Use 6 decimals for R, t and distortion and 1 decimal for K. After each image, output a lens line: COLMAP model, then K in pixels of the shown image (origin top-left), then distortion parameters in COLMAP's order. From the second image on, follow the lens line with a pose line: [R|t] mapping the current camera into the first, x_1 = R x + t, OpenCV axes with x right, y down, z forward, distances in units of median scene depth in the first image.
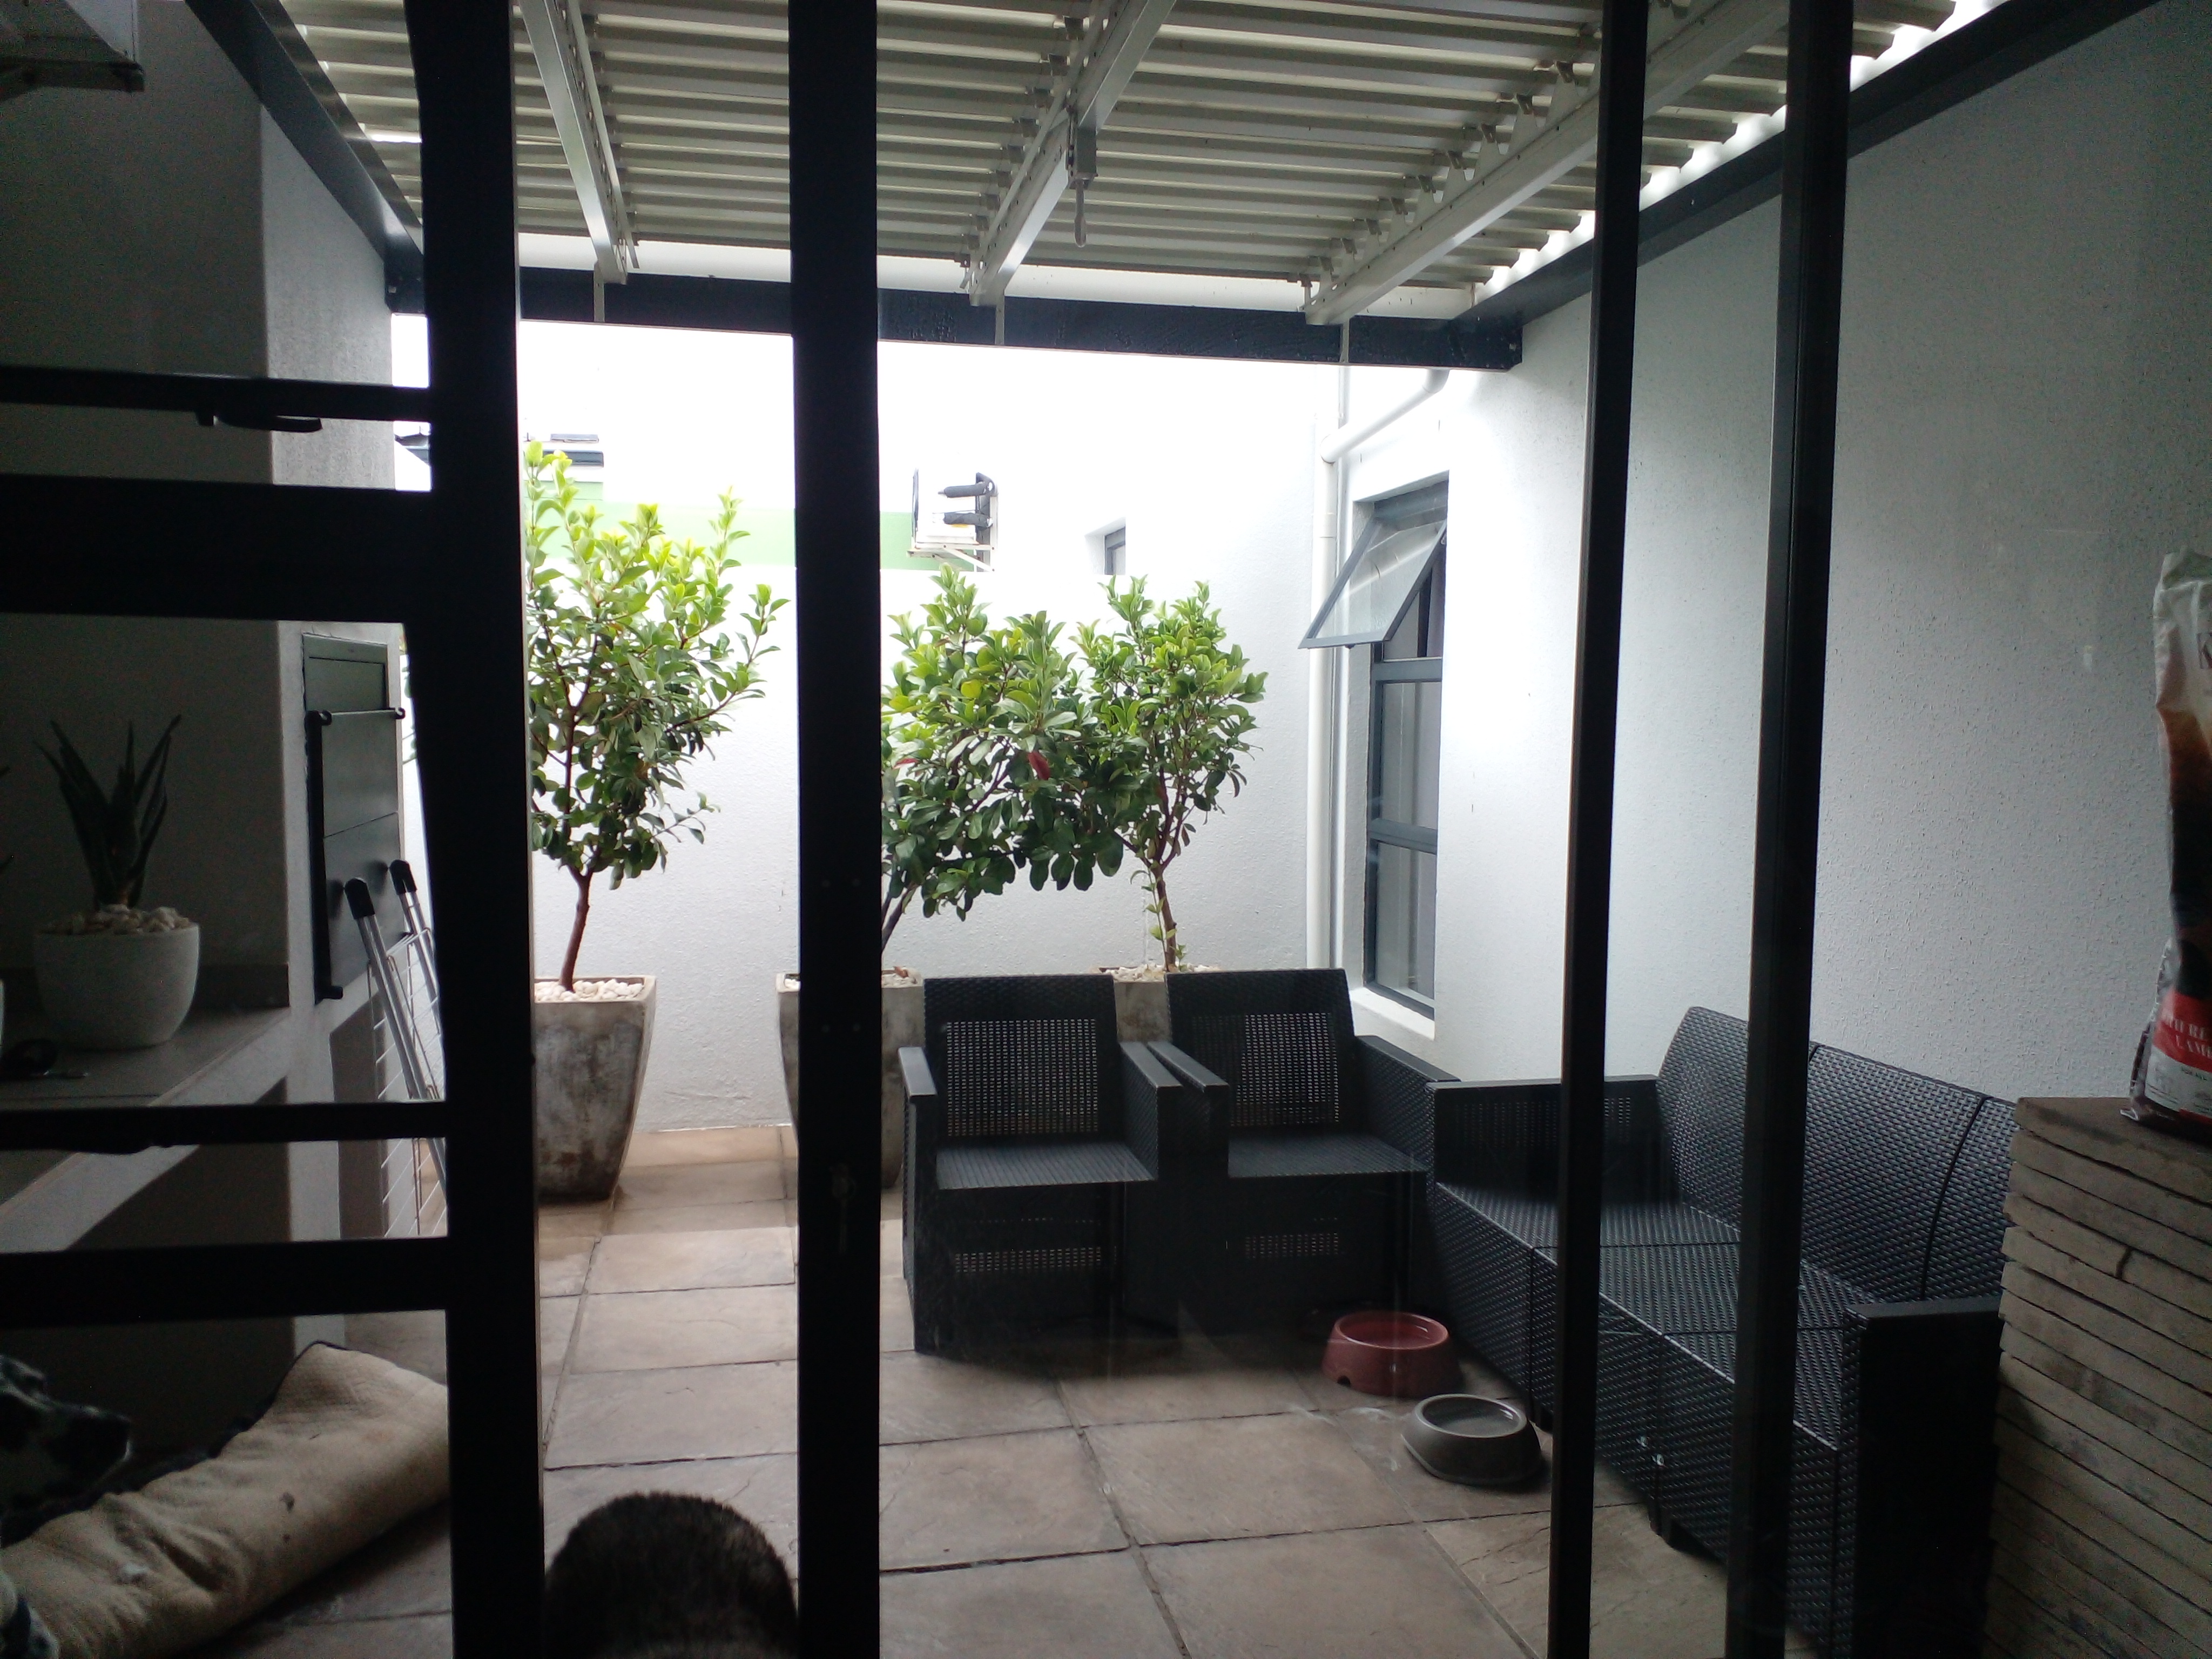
lens RADIAL K [[1771.7, 0, 1103.4], [0, 1771.7, 825.6], [0, 0, 1]] dist [0.052387, -0.059736]
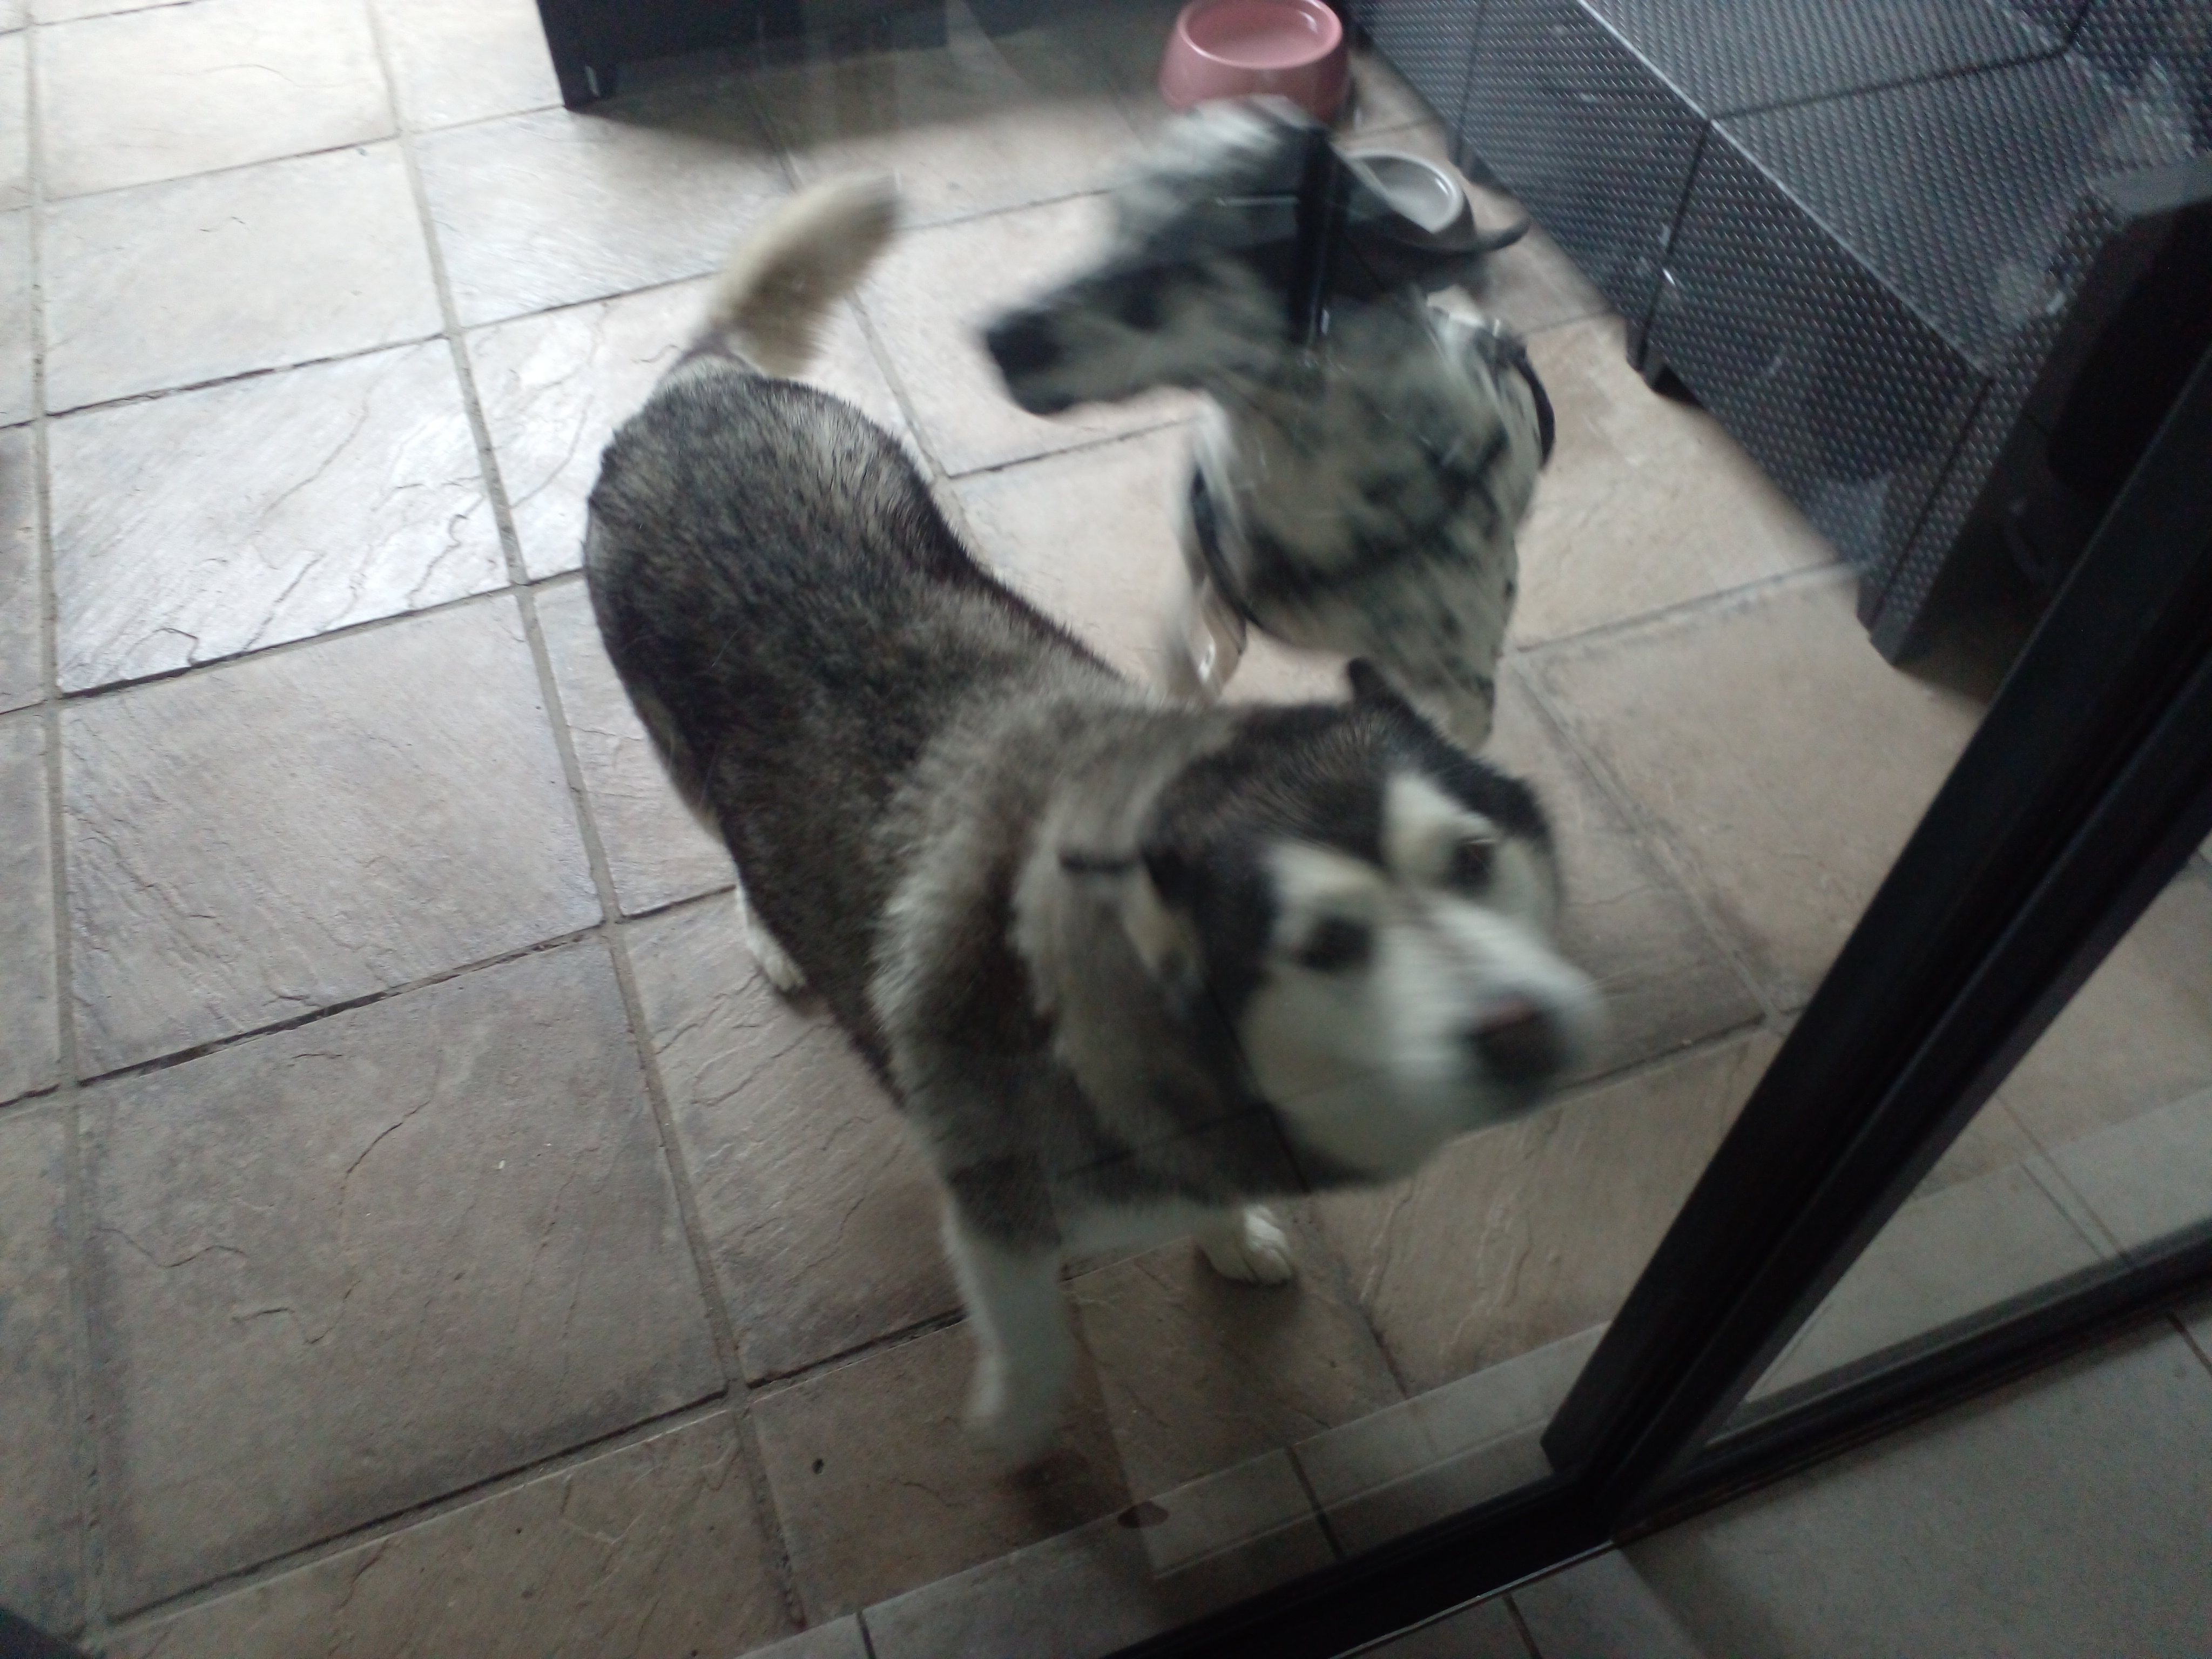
lens RADIAL K [[1771.7, 0, 1103.8], [0, 1771.7, 820.1], [0, 0, 1]] dist [0.052387, -0.059736]
pose [[0.987385, -0.129404, 0.091241, -0.000801], [0.017040, 0.659746, 0.751295, -0.033979], [-0.157417, -0.740263, 0.653629, 0.325951]]
